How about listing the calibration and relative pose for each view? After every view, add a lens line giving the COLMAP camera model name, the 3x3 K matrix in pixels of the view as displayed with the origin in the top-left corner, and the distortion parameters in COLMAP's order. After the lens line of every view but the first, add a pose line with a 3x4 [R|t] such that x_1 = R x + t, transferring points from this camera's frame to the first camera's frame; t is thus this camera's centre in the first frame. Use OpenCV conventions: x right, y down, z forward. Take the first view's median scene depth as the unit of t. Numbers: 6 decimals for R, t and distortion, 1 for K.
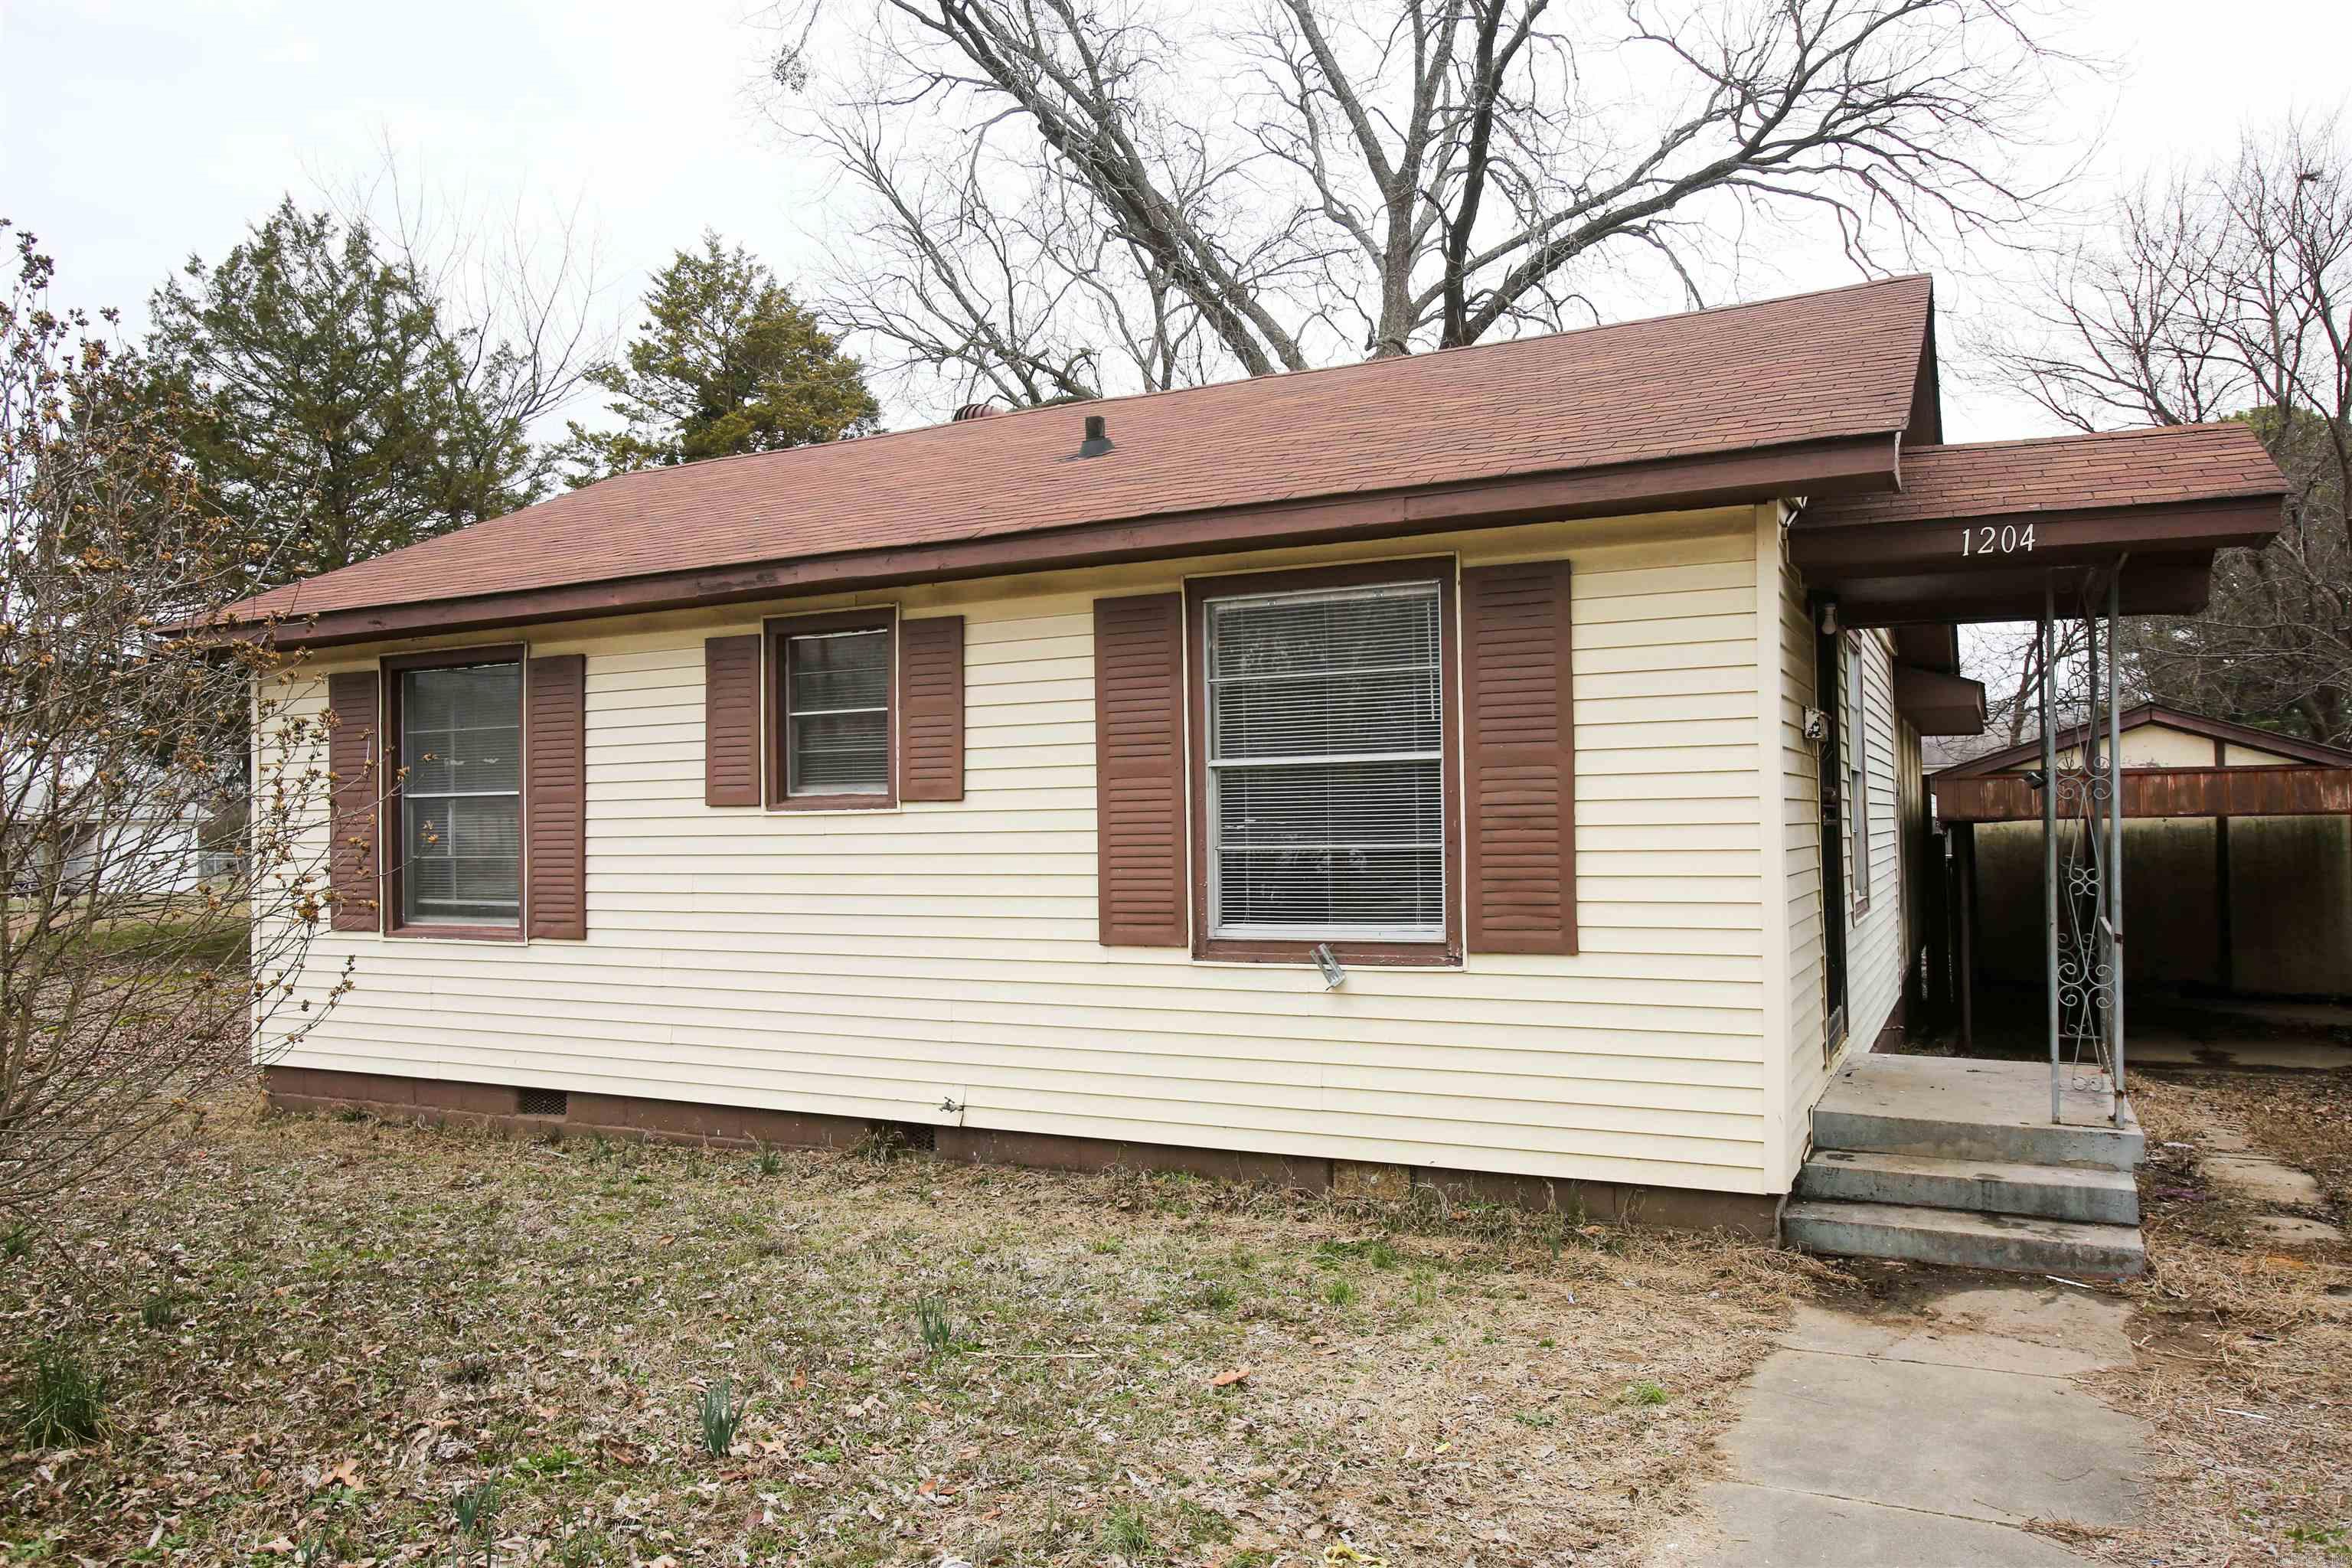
lens RADIAL K [[1650.5, 0, 1173.9], [0, 1650.5, 794.5], [0, 0, 1]] dist [-0.025993, 0.021010]
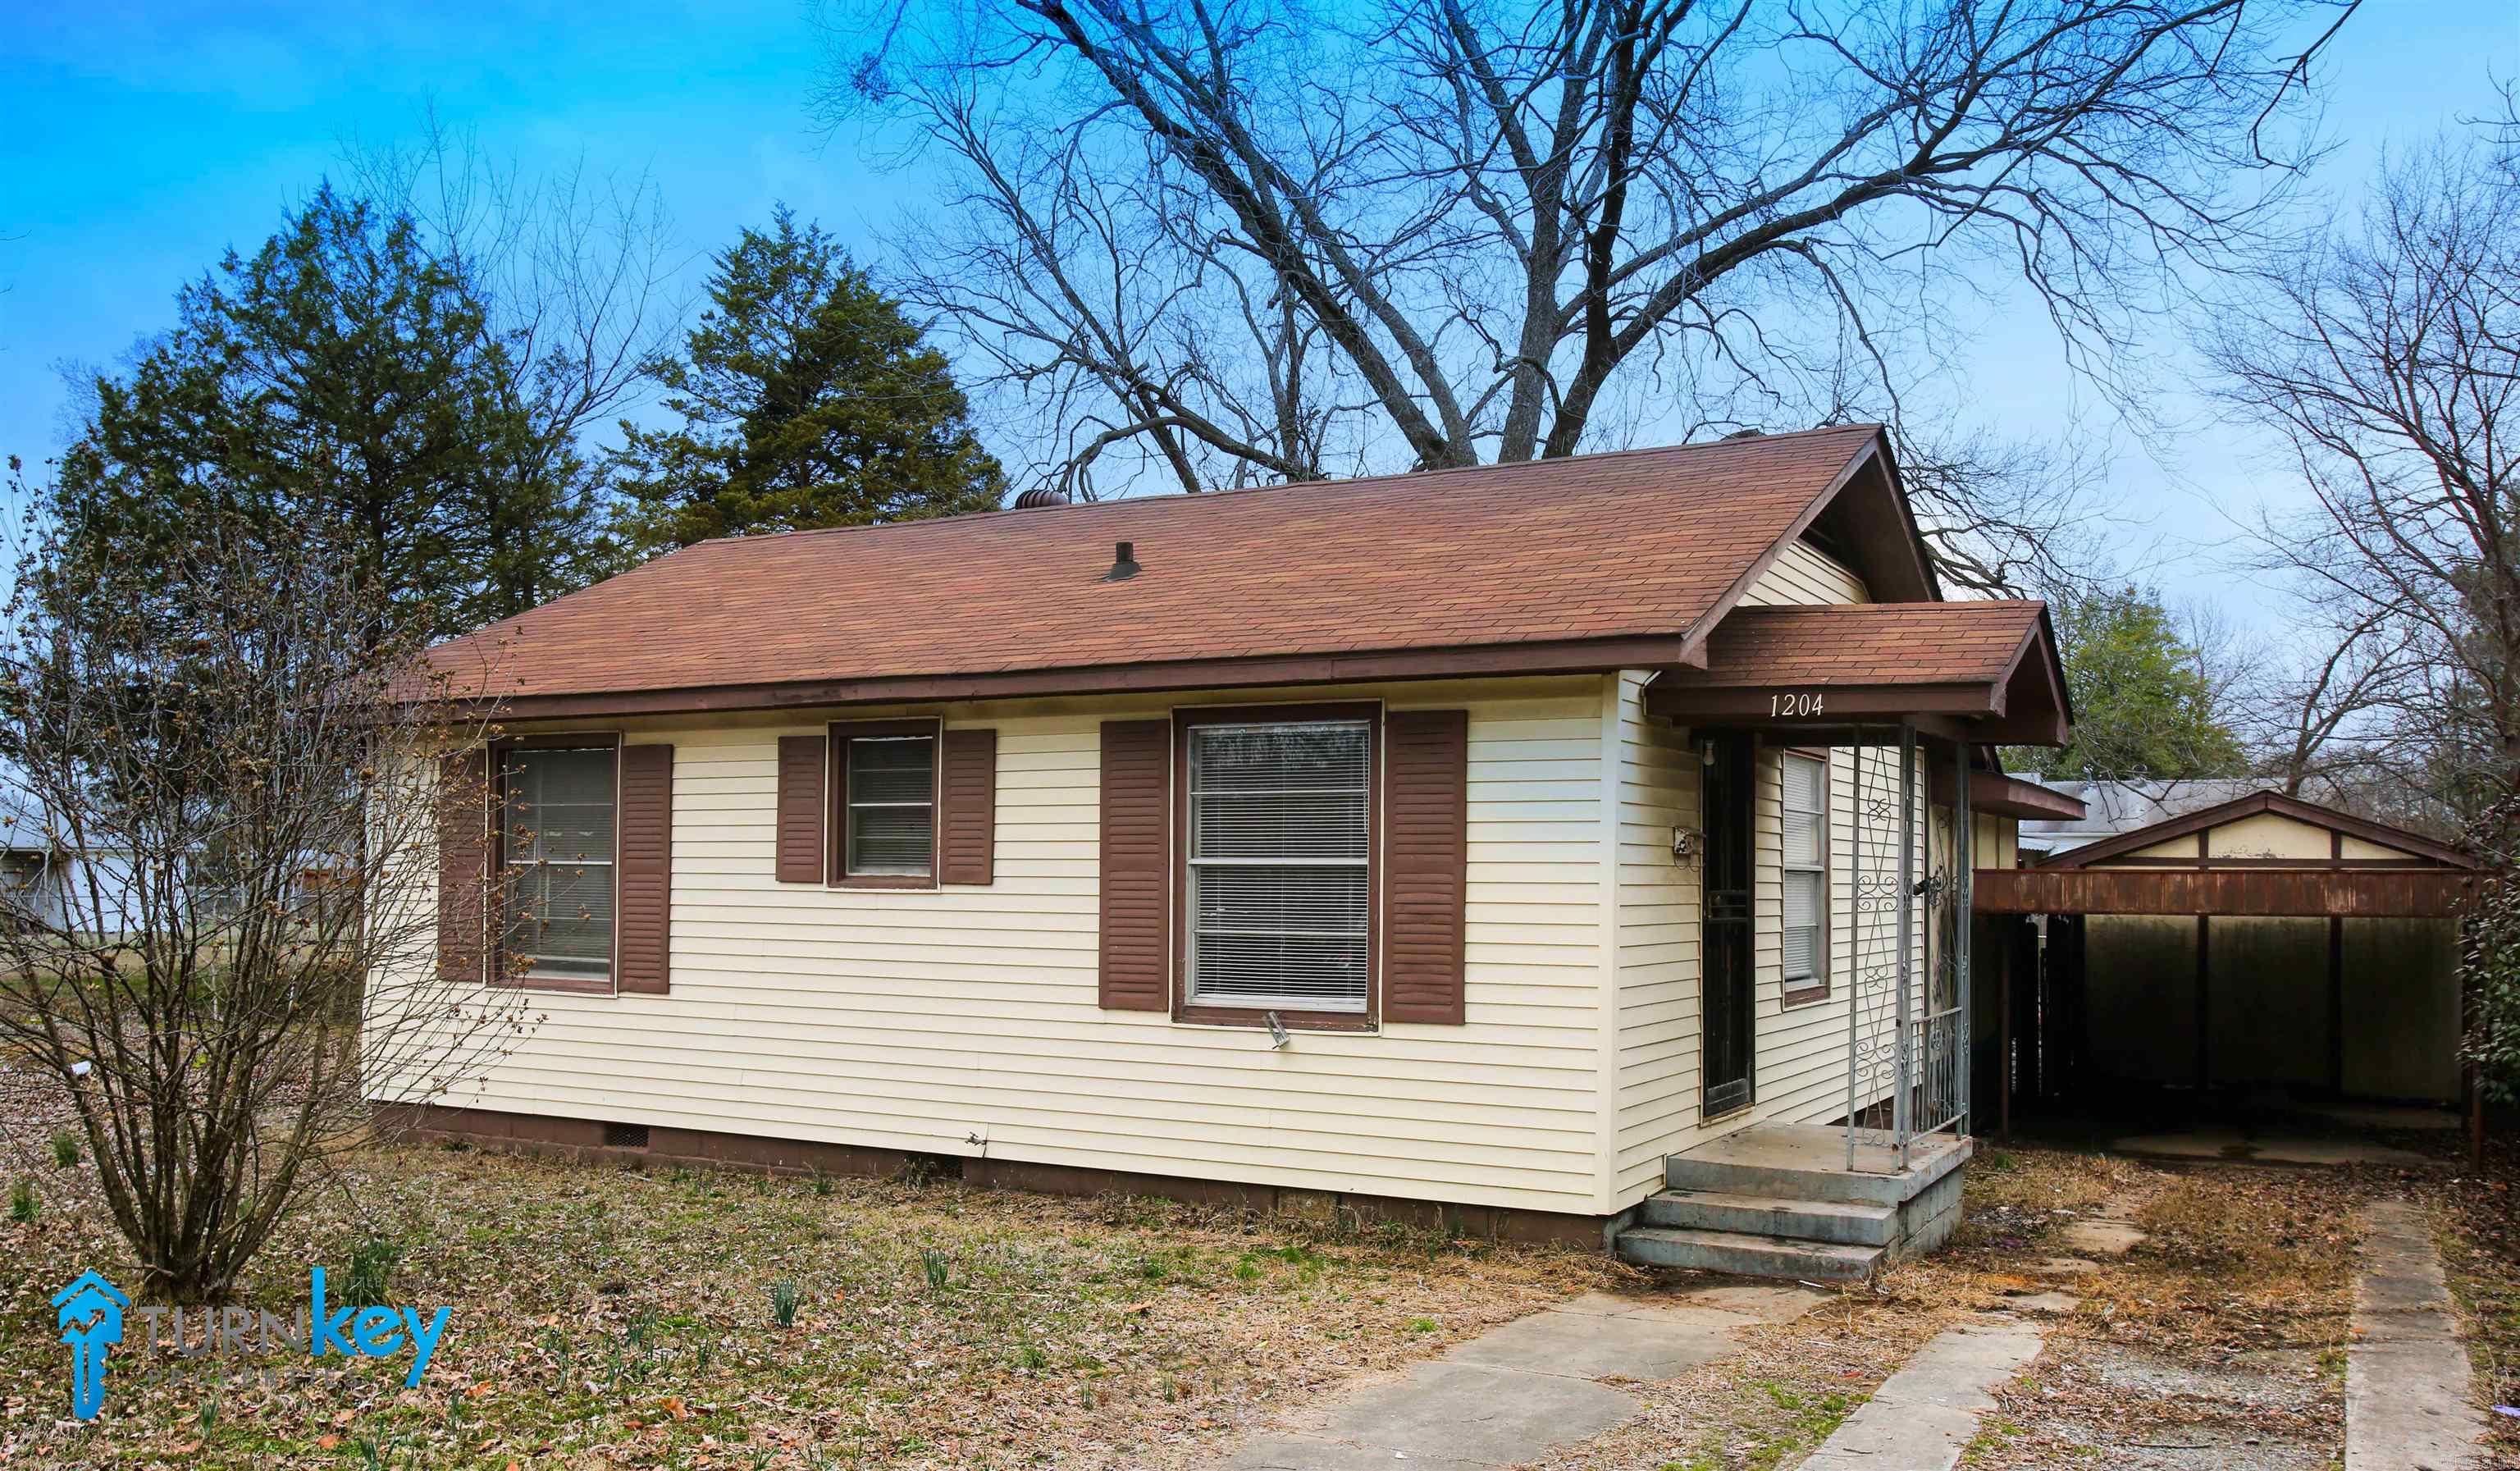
lens RADIAL K [[2121.2, 0, 1287.3], [0, 2121.2, 853.2], [0, 0, 1]] dist [-0.004014, 0.001156]
pose [[0.999225, 0.023212, -0.031797, 0.115255], [-0.022886, 0.999682, 0.010587, -0.034670], [0.032033, -0.009851, 0.999438, -0.451753]]
